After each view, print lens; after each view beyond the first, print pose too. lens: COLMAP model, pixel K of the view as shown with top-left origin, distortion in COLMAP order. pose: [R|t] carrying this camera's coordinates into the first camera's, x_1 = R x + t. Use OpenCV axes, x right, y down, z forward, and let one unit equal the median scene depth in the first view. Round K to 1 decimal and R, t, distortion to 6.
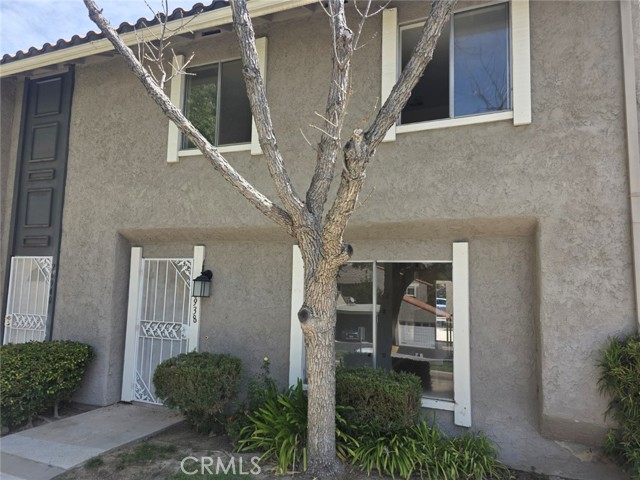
lens RADIAL K [[448.0, 0, 315.3], [0, 448.0, 230.8], [0, 0, 1]] dist [0.027348, -0.000778]
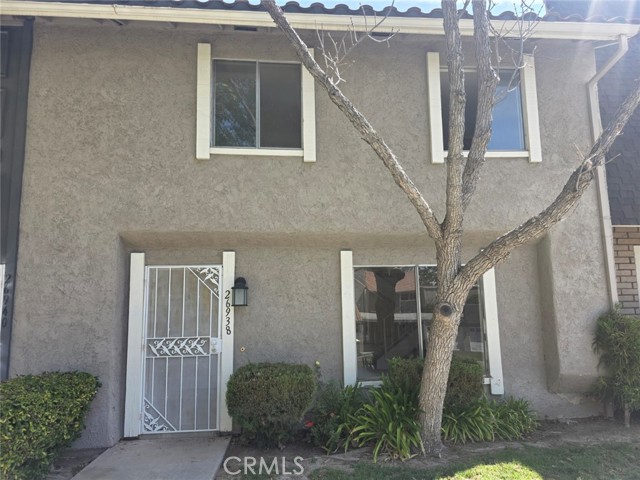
lens RADIAL K [[427.2, 0, 320.0], [0, 427.2, 241.8], [0, 0, 1]] dist [0.037986, -0.021811]
pose [[0.878144, 0.025248, 0.477729, -0.534730], [-0.015063, 0.999570, -0.025139, 0.033382], [-0.478159, 0.014880, 0.878147, 0.133500]]
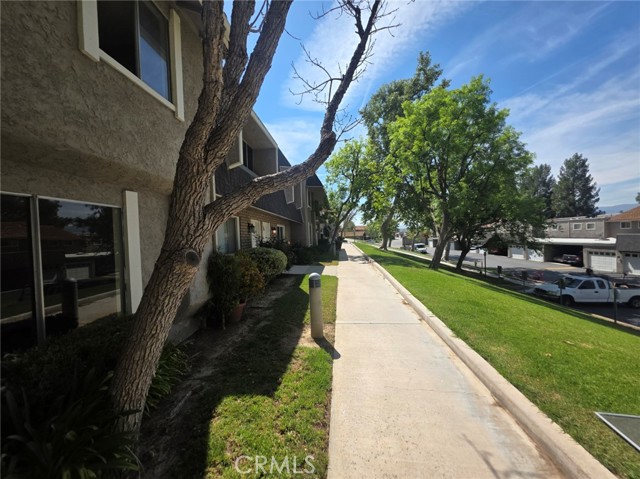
lens RADIAL K [[256.3, 0, 324.7], [0, 256.3, 239.7], [0, 0, 1]] dist [0.001246, 0.000503]
pose [[-0.335851, -0.024268, 0.941602, -0.369399], [-0.078924, 0.996878, -0.002458, 0.089324], [-0.938603, -0.075141, -0.336718, 0.603048]]
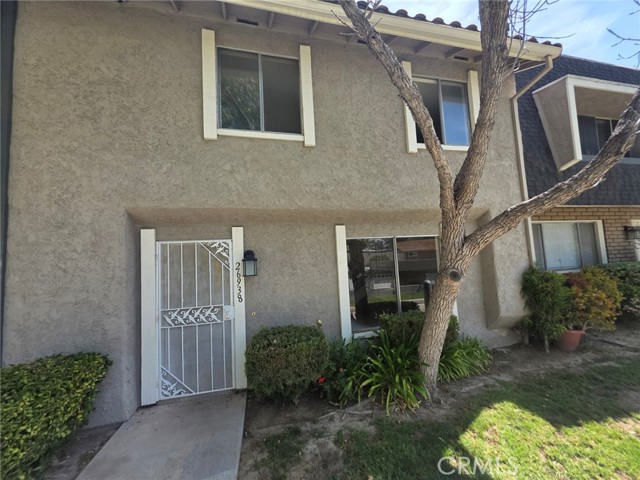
lens RADIAL K [[256.3, 0, 318.4], [0, 256.3, 239.8], [0, 0, 1]] dist [0.001246, 0.000503]
pose [[0.794700, -0.016012, 0.606791, -0.483304], [0.001366, 0.999697, 0.024591, 0.049579], [-0.607001, -0.018713, 0.794481, 0.436666]]
